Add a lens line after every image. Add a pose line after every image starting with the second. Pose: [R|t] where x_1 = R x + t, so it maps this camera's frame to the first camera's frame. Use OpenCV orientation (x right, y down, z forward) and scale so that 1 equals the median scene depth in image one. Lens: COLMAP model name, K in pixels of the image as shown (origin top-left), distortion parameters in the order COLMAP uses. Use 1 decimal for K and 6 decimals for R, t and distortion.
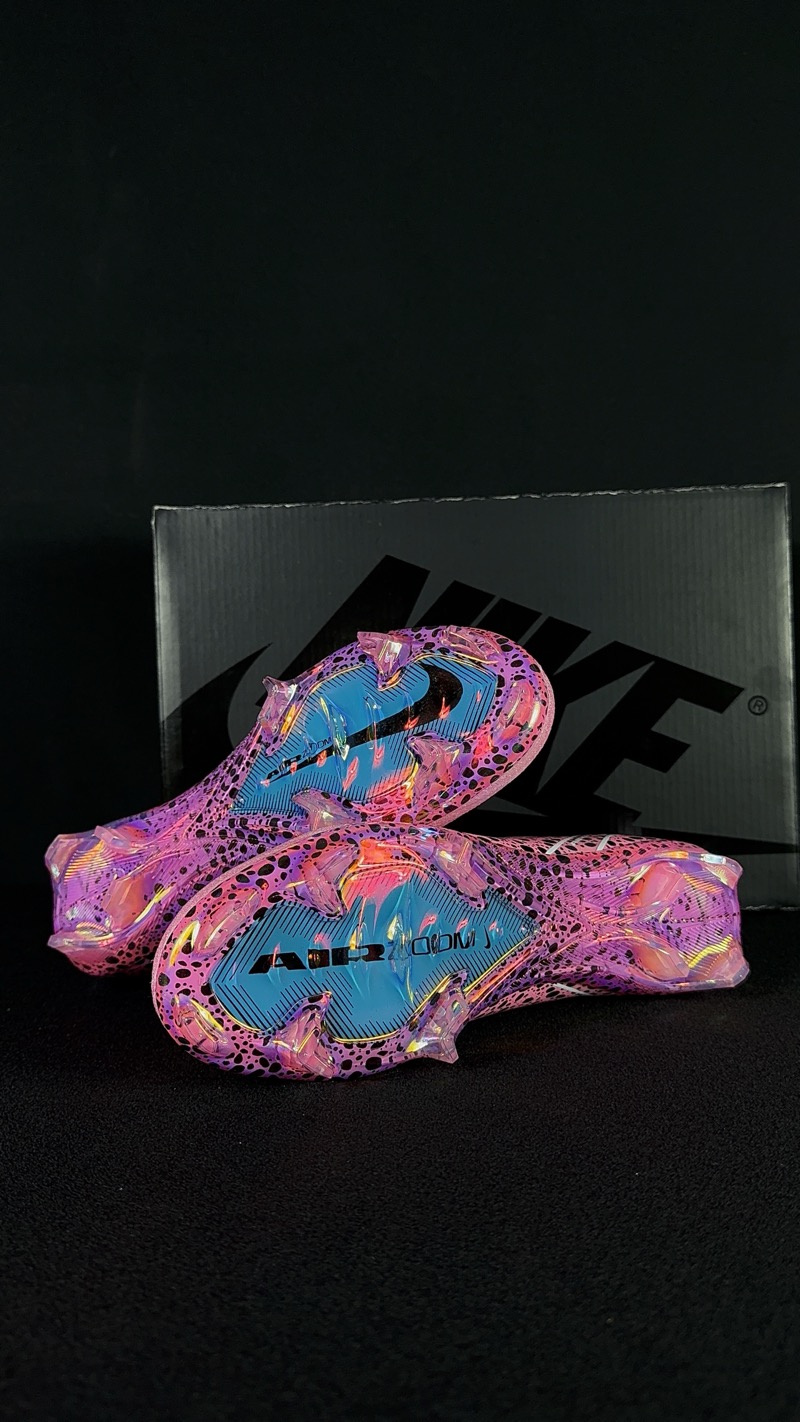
lens RADIAL K [[1190.8, 0, 402.4], [0, 1190.8, 717.5], [0, 0, 1]] dist [0.145236, -0.005662]
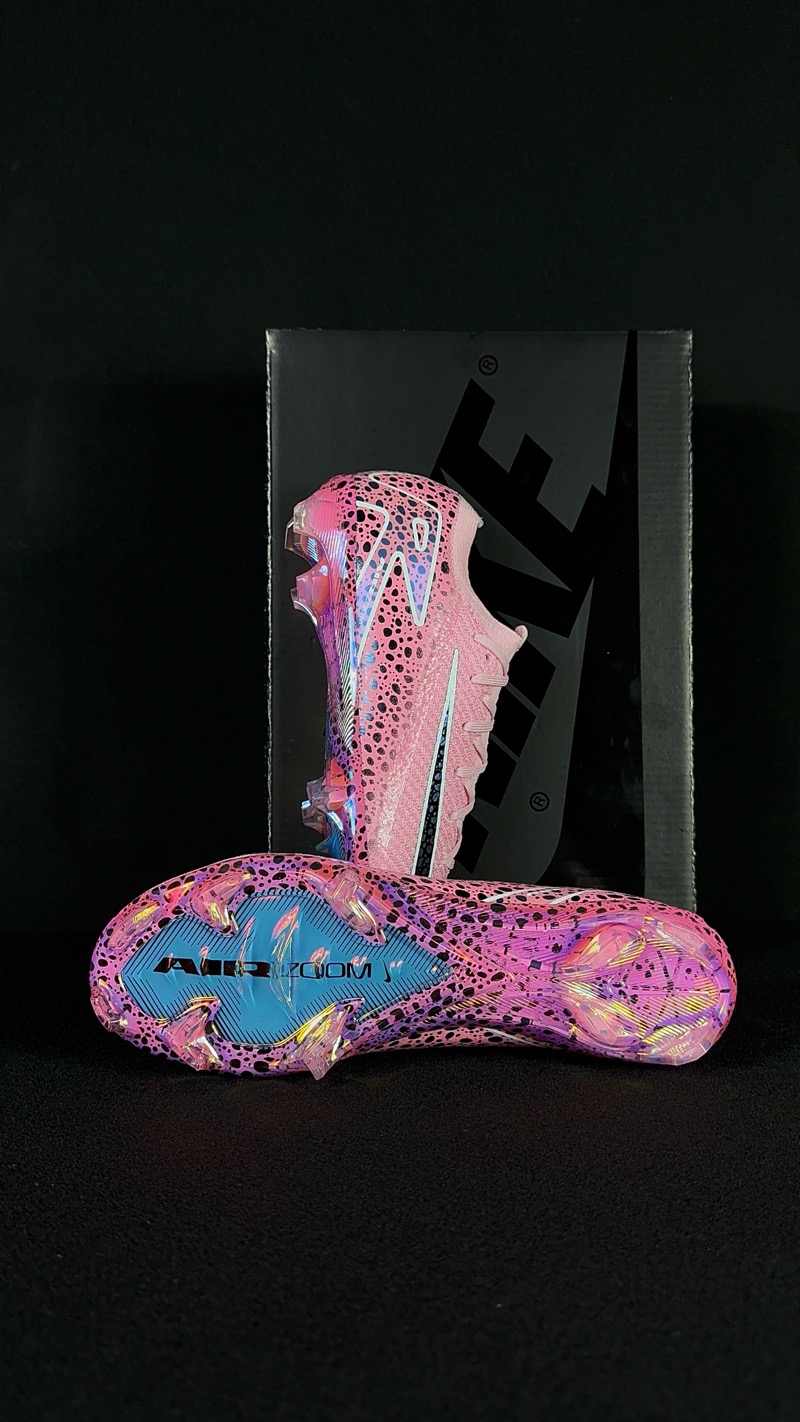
lens RADIAL K [[1190.8, 0, 402.4], [0, 1190.8, 717.5], [0, 0, 1]] dist [0.145236, -0.005662]
pose [[0.856604, 0.032757, -0.514933, 0.669550], [-0.037867, 0.999283, 0.000577, -0.048467], [0.514583, 0.019004, 0.857230, 0.085480]]
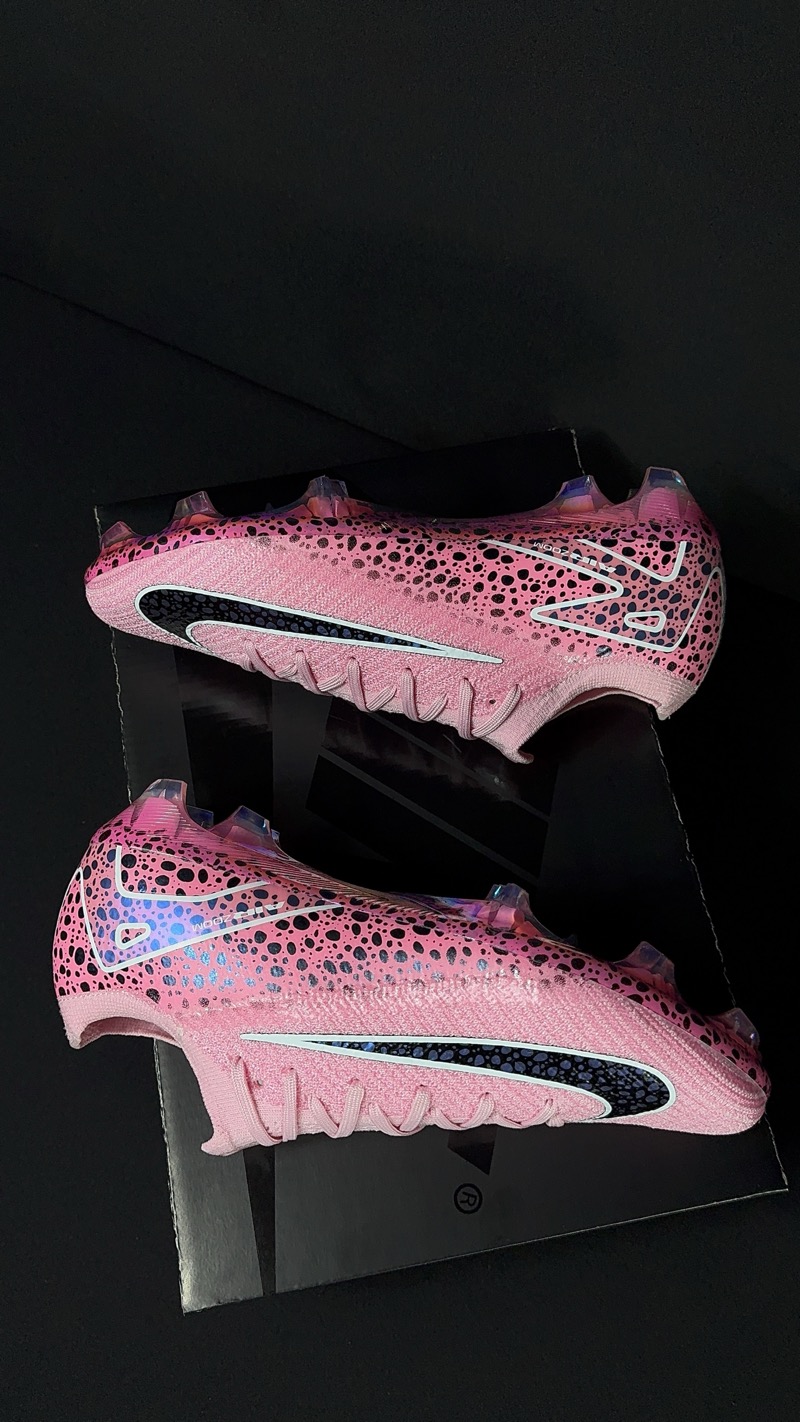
lens RADIAL K [[1168.5, 0, 400.4], [0, 1168.5, 696.8], [0, 0, 1]] dist [0.183005, -0.001668]
pose [[-0.088943, 0.753050, -0.651924, 0.752538], [-0.995603, -0.047907, 0.080493, -0.113351], [0.029383, 0.656217, 0.754000, 0.428075]]
